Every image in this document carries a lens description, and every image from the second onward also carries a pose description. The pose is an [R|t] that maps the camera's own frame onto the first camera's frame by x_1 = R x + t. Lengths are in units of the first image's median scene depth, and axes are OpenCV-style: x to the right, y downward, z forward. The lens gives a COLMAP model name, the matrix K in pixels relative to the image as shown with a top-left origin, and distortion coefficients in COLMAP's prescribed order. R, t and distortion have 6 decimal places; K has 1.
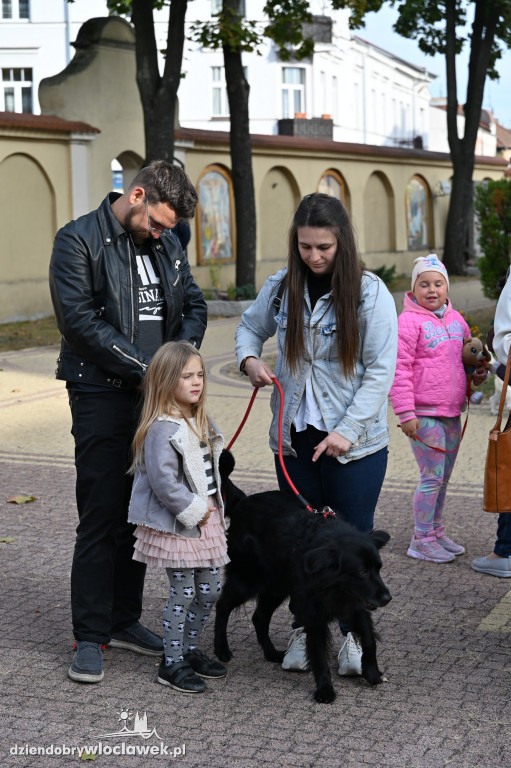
lens RADIAL K [[1603.3, 0, 255.5], [0, 1603.3, 384.0], [0, 0, 1]] dist [0.007565, -0.442489]
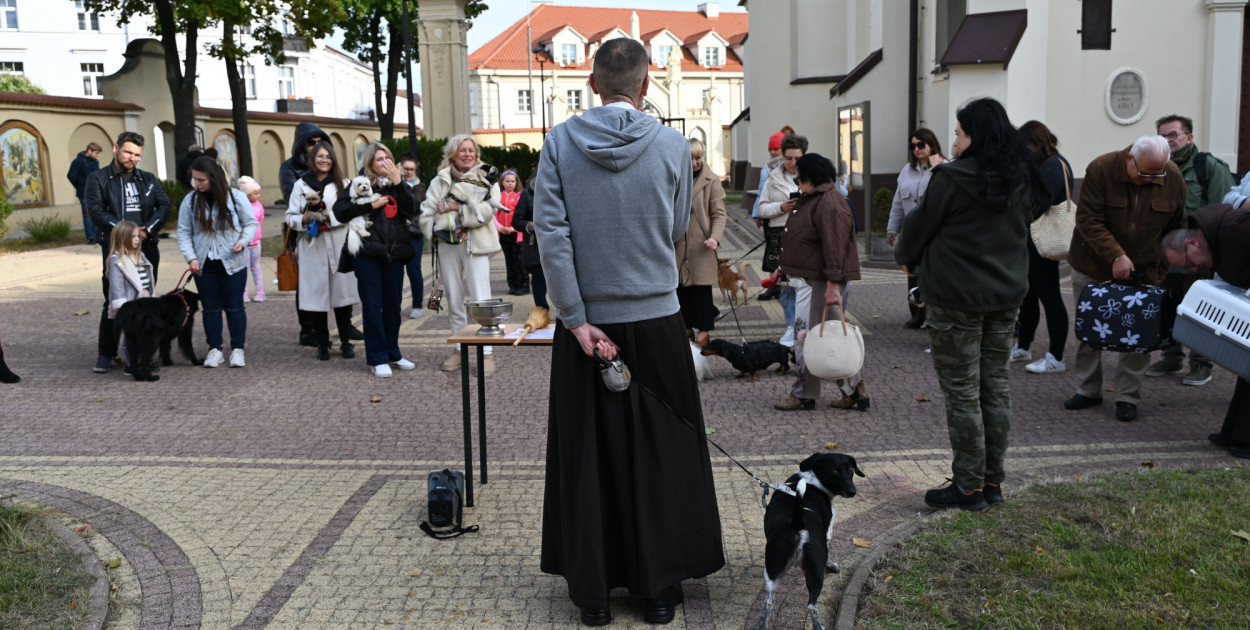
lens RADIAL K [[1001.5, 0, 621.4], [0, 1001.5, 262.5], [0, 0, 1]] dist [0.000942, 0.003599]
pose [[0.946218, -0.044119, 0.320508, 0.018613], [0.044347, 0.998994, 0.006592, 0.007592], [-0.320477, 0.007976, 0.947223, -0.074776]]
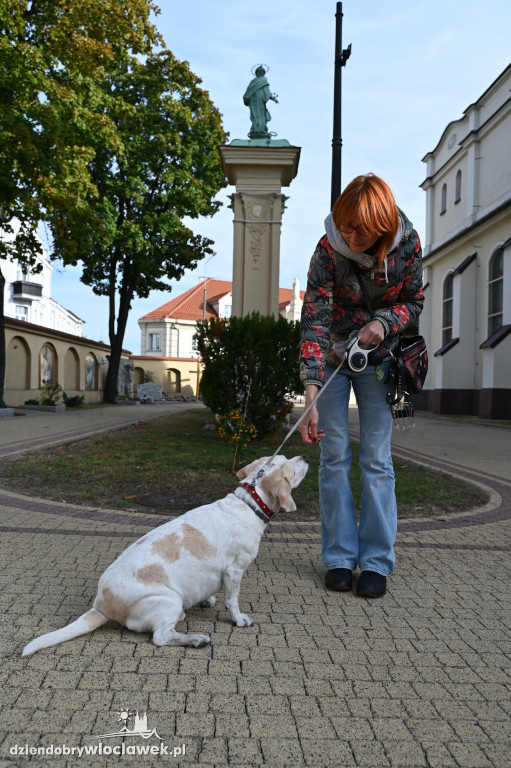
lens RADIAL K [[606.0, 0, 255.5], [0, 606.0, 384.0], [0, 0, 1]] dist [0.006960, 0.001769]
pose [[0.918172, 0.044205, 0.393707, -0.005689], [0.001093, 0.993470, -0.114093, -0.006629], [-0.396180, 0.105187, 0.912128, 0.249524]]
